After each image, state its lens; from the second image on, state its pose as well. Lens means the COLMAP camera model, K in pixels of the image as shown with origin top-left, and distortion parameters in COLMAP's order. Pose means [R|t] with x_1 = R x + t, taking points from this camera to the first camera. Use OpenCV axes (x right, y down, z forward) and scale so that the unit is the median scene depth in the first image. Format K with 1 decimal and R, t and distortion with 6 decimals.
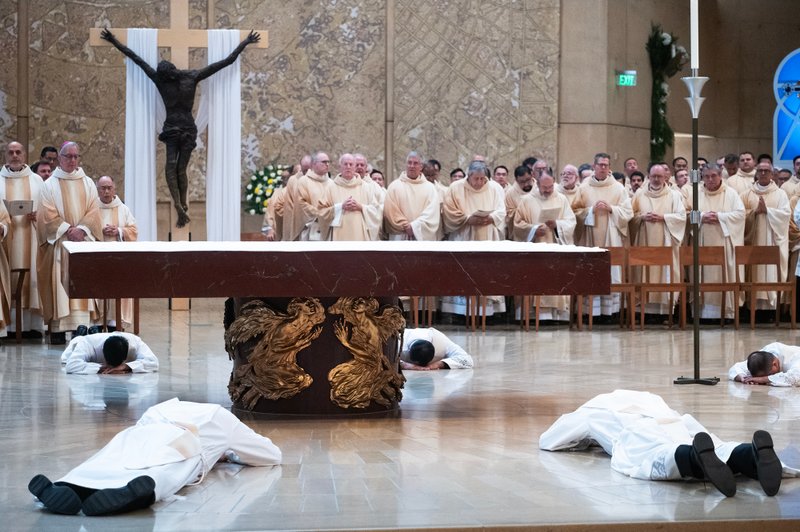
lens RADIAL K [[2038.7, 0, 400.0], [0, 2038.7, 266.0], [0, 0, 1]] dist [0.003956, -0.033983]
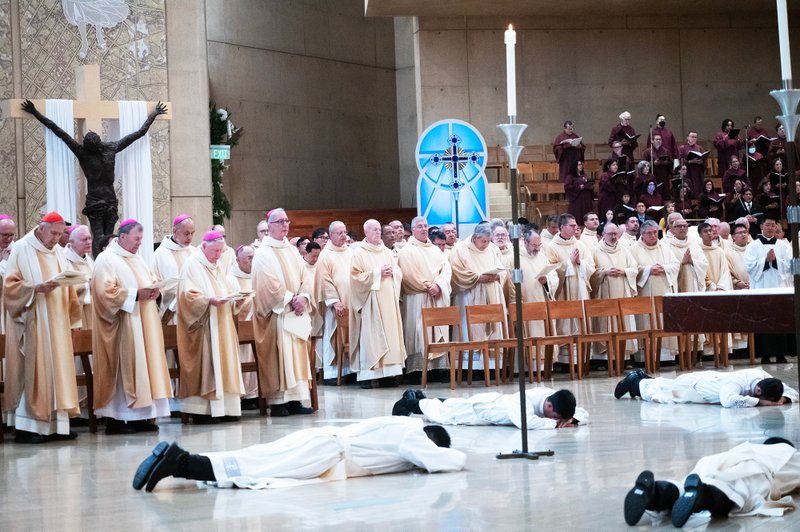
lens RADIAL K [[2038.7, 0, 400.0], [0, 2038.7, 266.0], [0, 0, 1]] dist [0.003956, -0.033983]
pose [[0.884832, -0.036161, 0.464505, -0.447492], [0.055097, 0.998109, -0.027253, -0.002957], [-0.462641, 0.049707, 0.885151, 0.078504]]
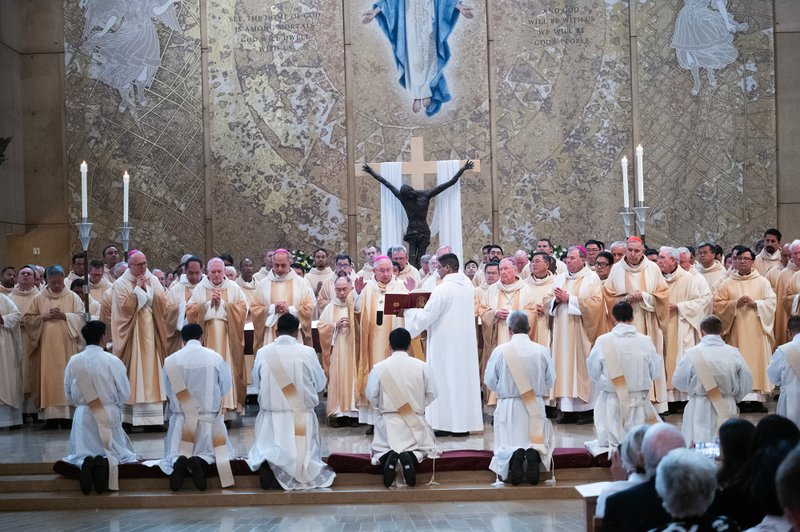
lens RADIAL K [[2038.7, 0, 400.0], [0, 2038.7, 266.0], [0, 0, 1]] dist [0.003956, -0.033983]
pose [[0.972785, -0.028323, -0.229970, 0.210987], [0.022714, 0.999377, -0.026998, -0.005912], [0.230592, 0.021040, 0.972823, -0.392546]]
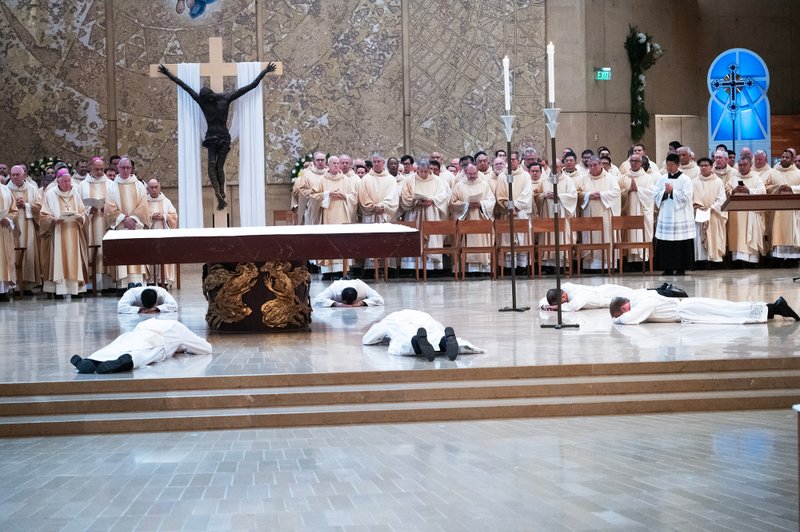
lens RADIAL K [[2038.7, 0, 400.0], [0, 2038.7, 266.0], [0, 0, 1]] dist [0.003956, -0.033983]
pose [[0.997930, -0.021594, -0.060582, 0.094999], [0.022821, 0.999547, 0.019630, -0.006001], [0.060131, -0.020972, 0.997970, -0.351419]]
